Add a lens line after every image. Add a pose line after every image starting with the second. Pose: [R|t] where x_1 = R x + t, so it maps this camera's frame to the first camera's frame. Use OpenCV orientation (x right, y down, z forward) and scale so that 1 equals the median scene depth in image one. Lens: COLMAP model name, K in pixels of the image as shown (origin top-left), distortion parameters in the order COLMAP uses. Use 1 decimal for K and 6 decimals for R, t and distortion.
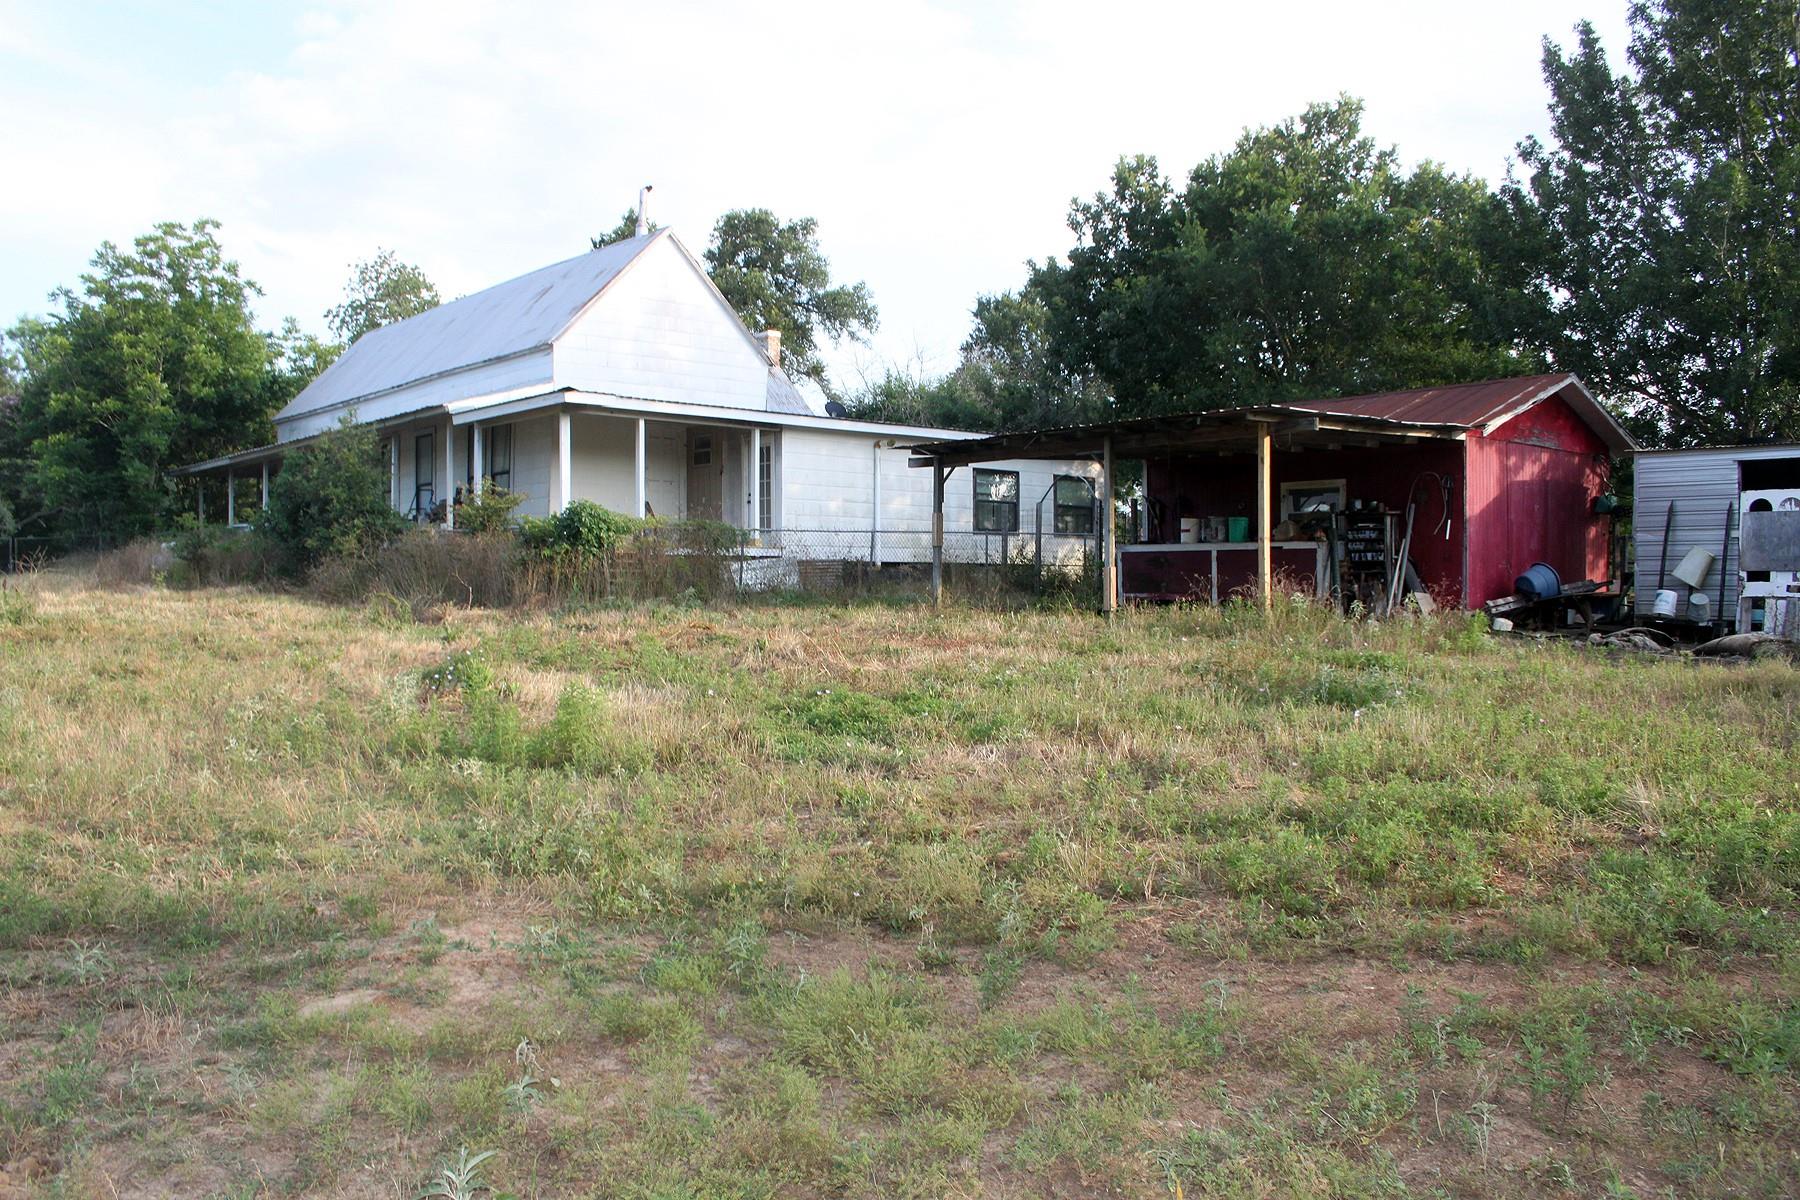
lens RADIAL K [[1506.8, 0, 900.0], [0, 1506.8, 600.0], [0, 0, 1]] dist [-0.114118, 0.155932]
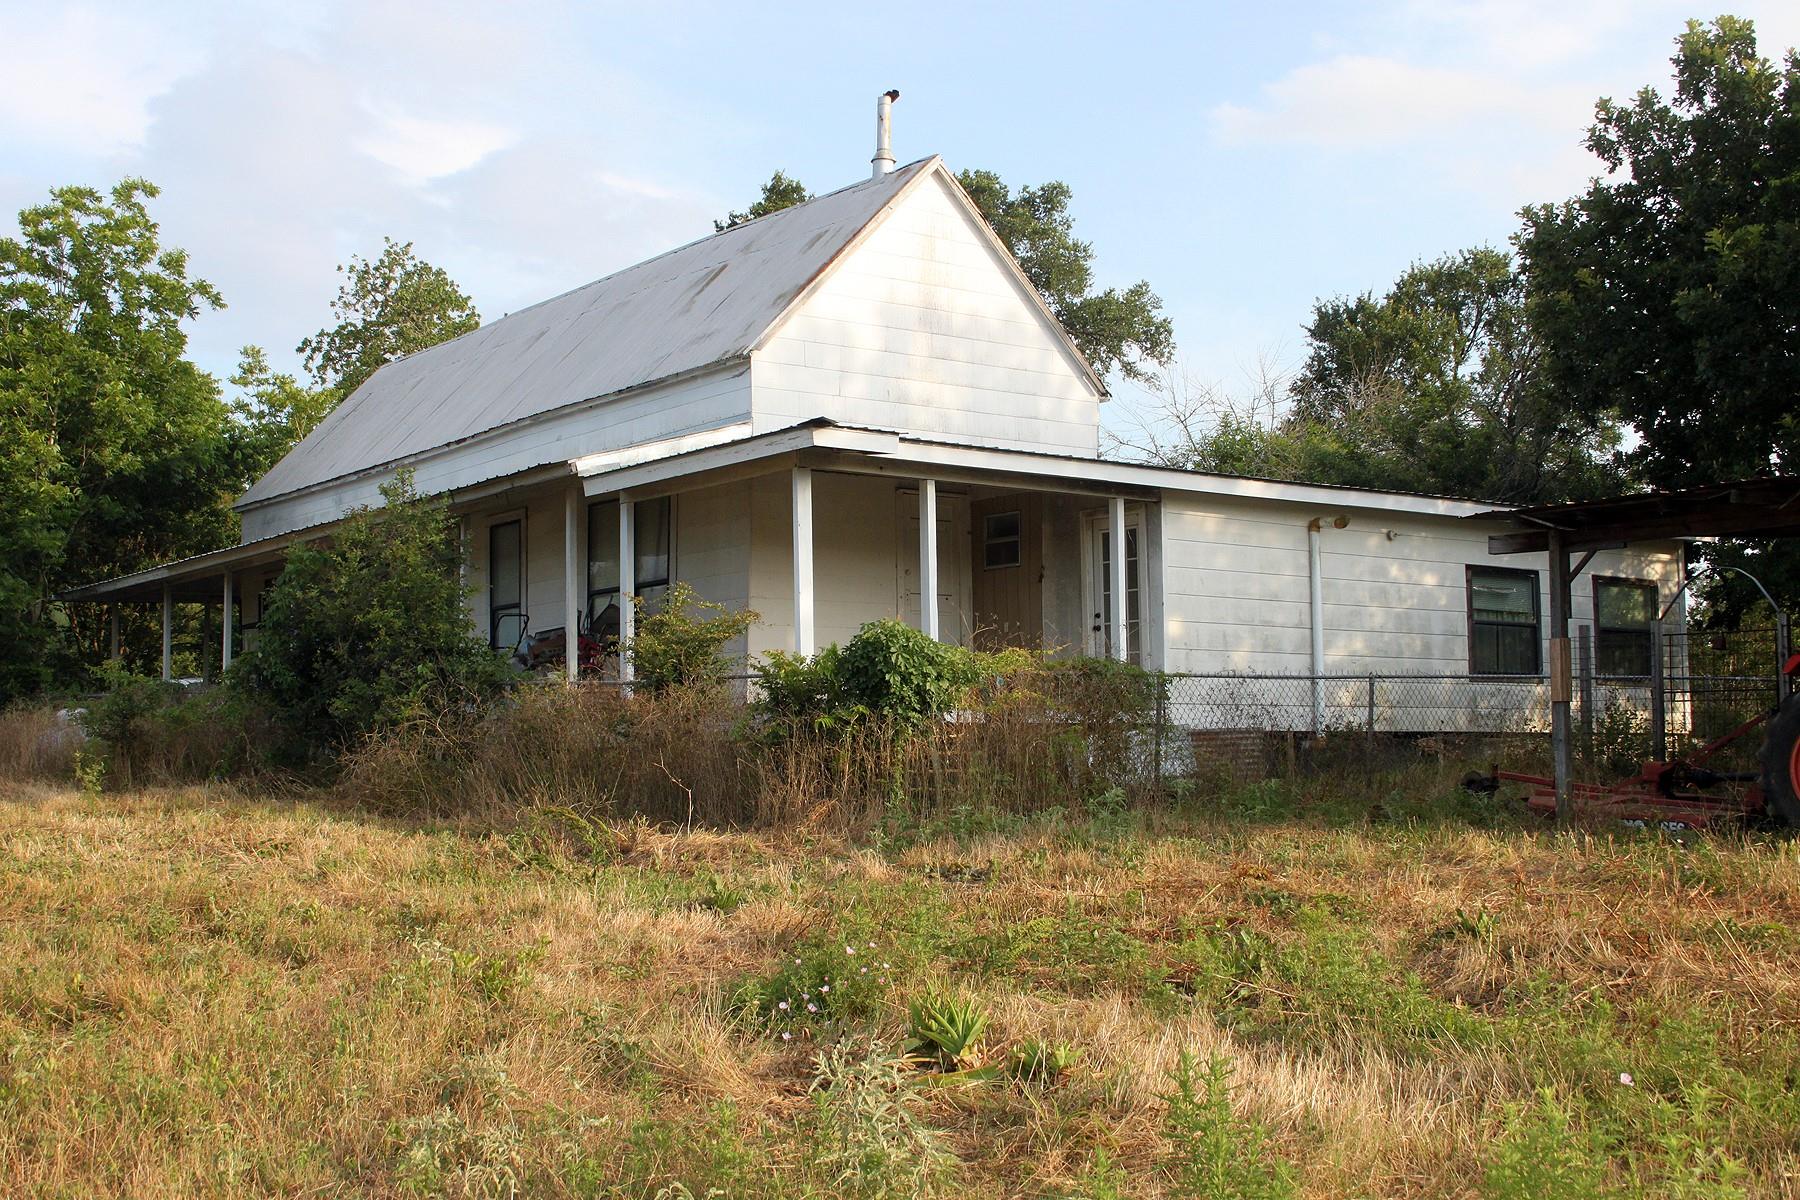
lens RADIAL K [[2199.5, 0, 900.0], [0, 2199.5, 600.0], [0, 0, 1]] dist [-0.005038, 0.023392]
pose [[0.996892, -0.014426, -0.077447, -0.094499], [0.007886, 0.996426, -0.084100, -0.005766], [0.078384, 0.083227, 0.993443, 0.148278]]
